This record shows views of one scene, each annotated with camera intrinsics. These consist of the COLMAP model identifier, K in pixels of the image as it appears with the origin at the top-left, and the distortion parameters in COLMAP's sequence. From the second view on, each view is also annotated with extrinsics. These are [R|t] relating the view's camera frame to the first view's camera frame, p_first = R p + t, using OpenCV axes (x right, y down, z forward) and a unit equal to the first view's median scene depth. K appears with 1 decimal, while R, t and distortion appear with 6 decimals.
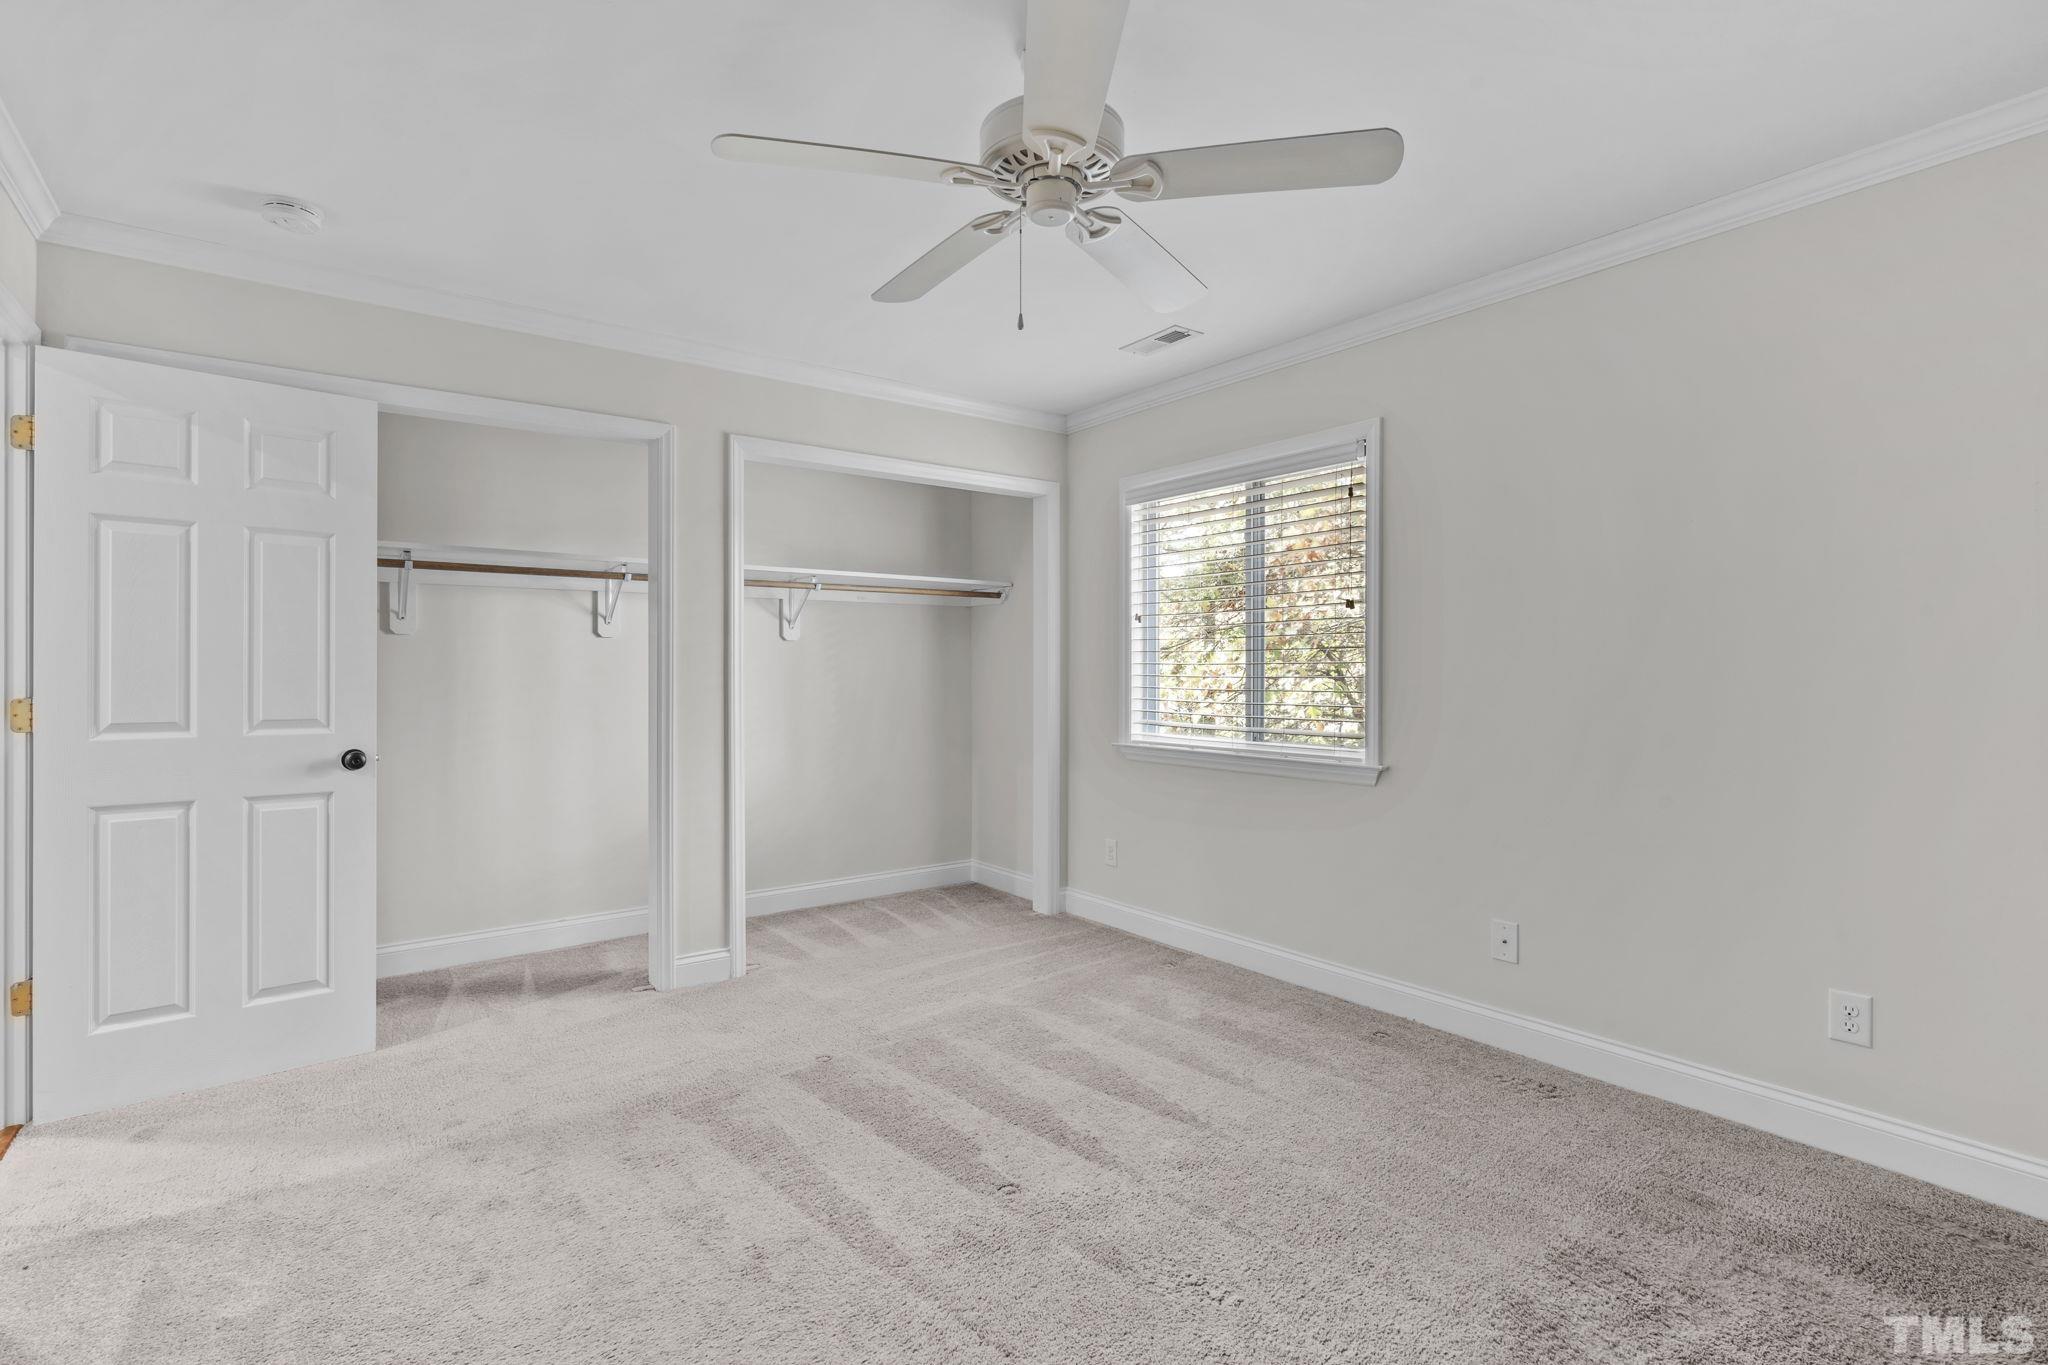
lens RADIAL K [[921.5, 0, 1050.5], [0, 921.5, 674.5], [0, 0, 1]] dist [-0.001805, -0.000020]
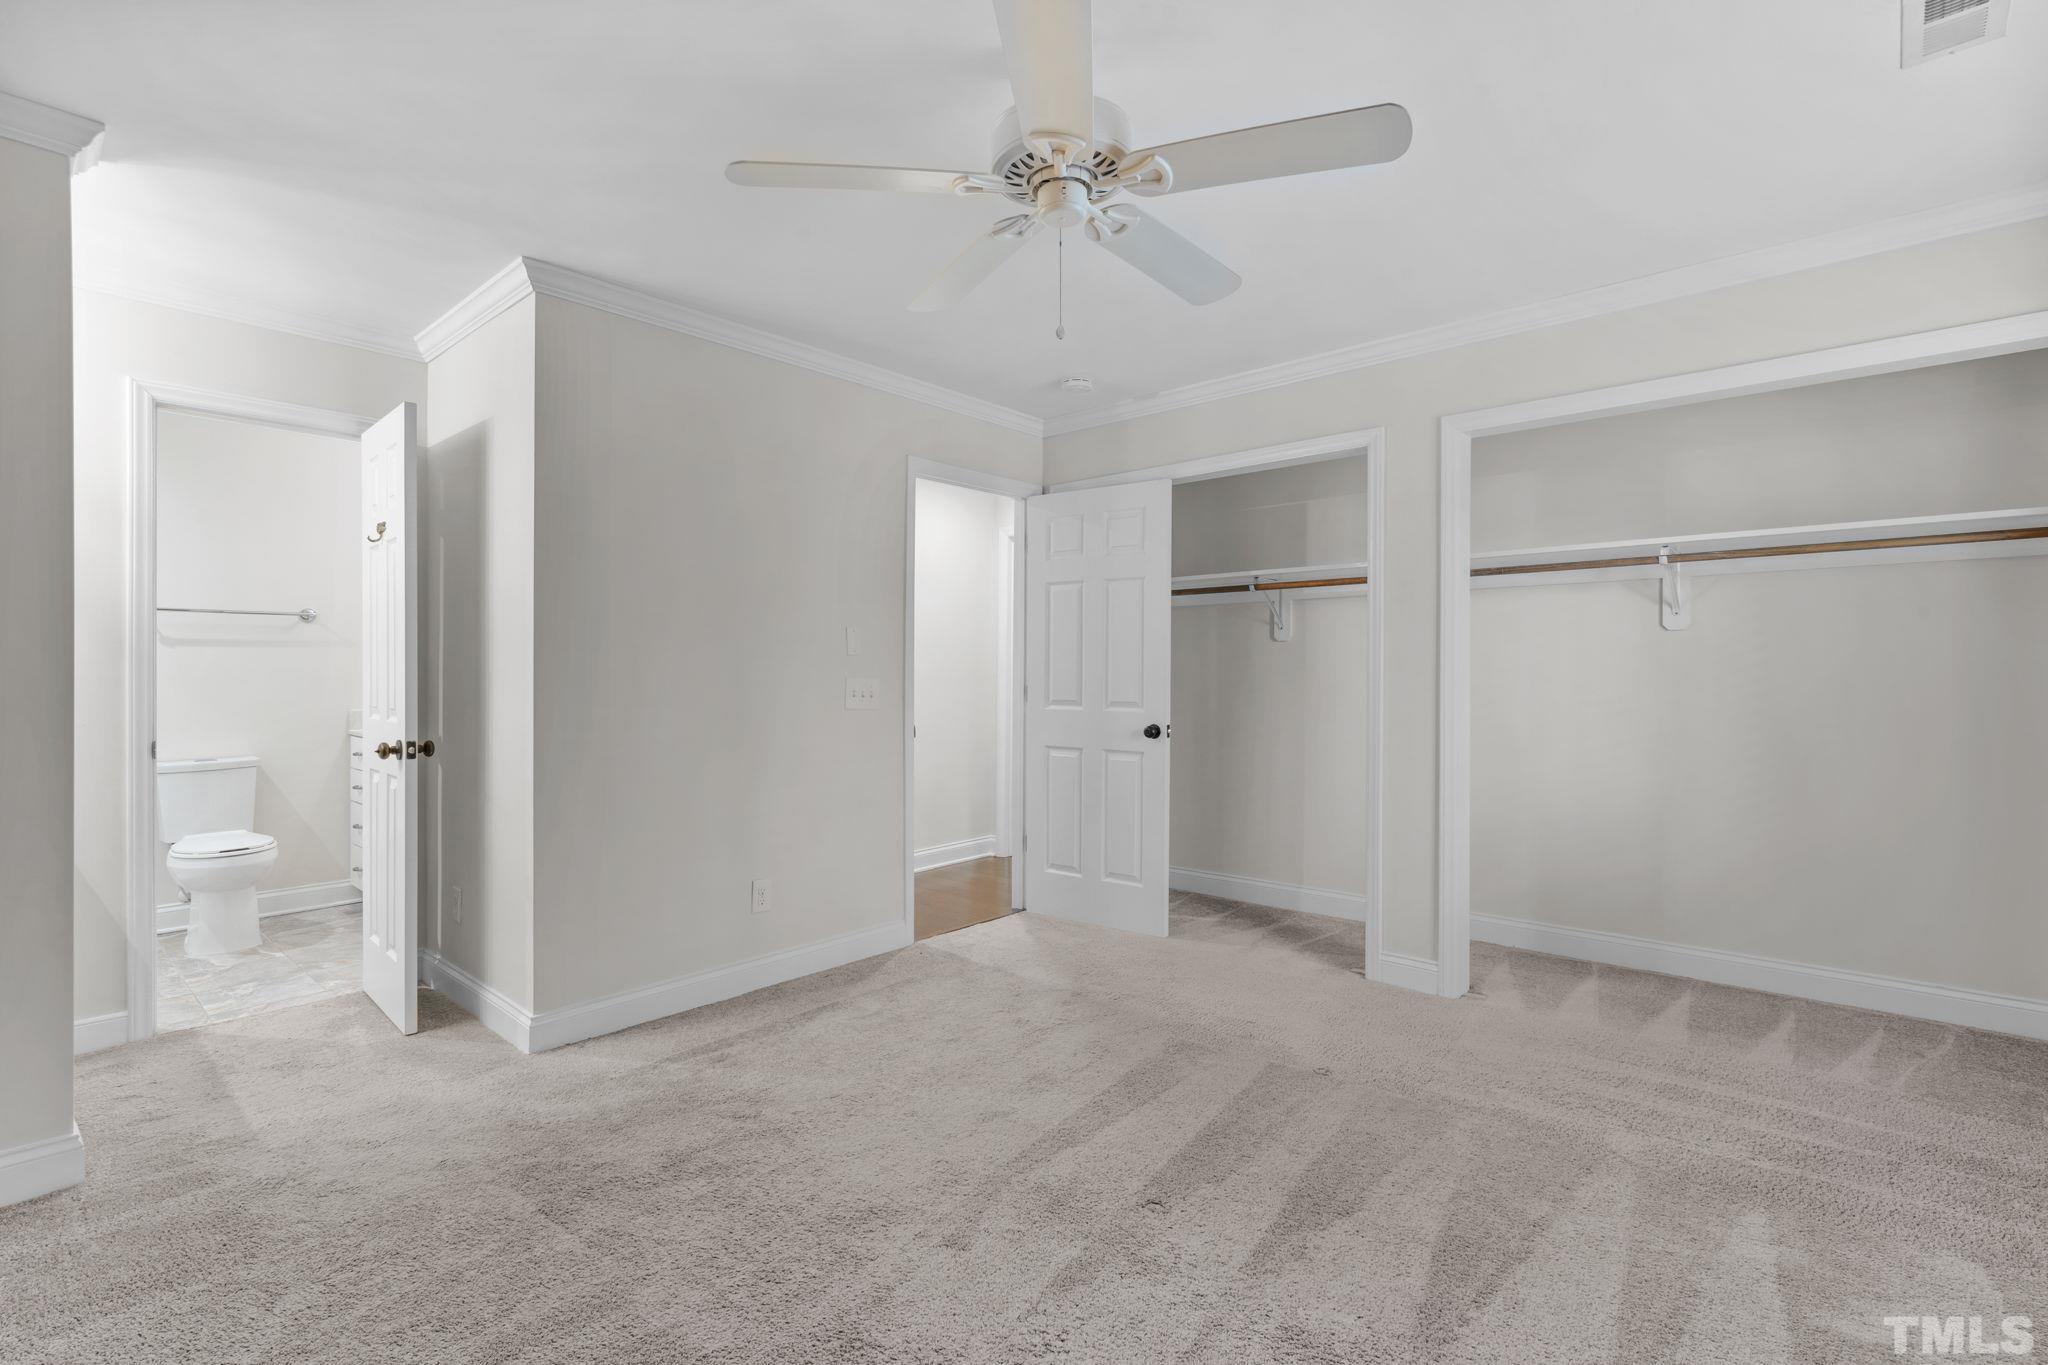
lens RADIAL K [[931.9, 0, 995.5], [0, 931.9, 685.2], [0, 0, 1]] dist [0.000460, 0.000300]
pose [[0.196135, 0.014346, -0.980472, 0.627939], [-0.002165, 0.999897, 0.014197, -0.000451], [0.980574, -0.000662, 0.196146, 0.465866]]
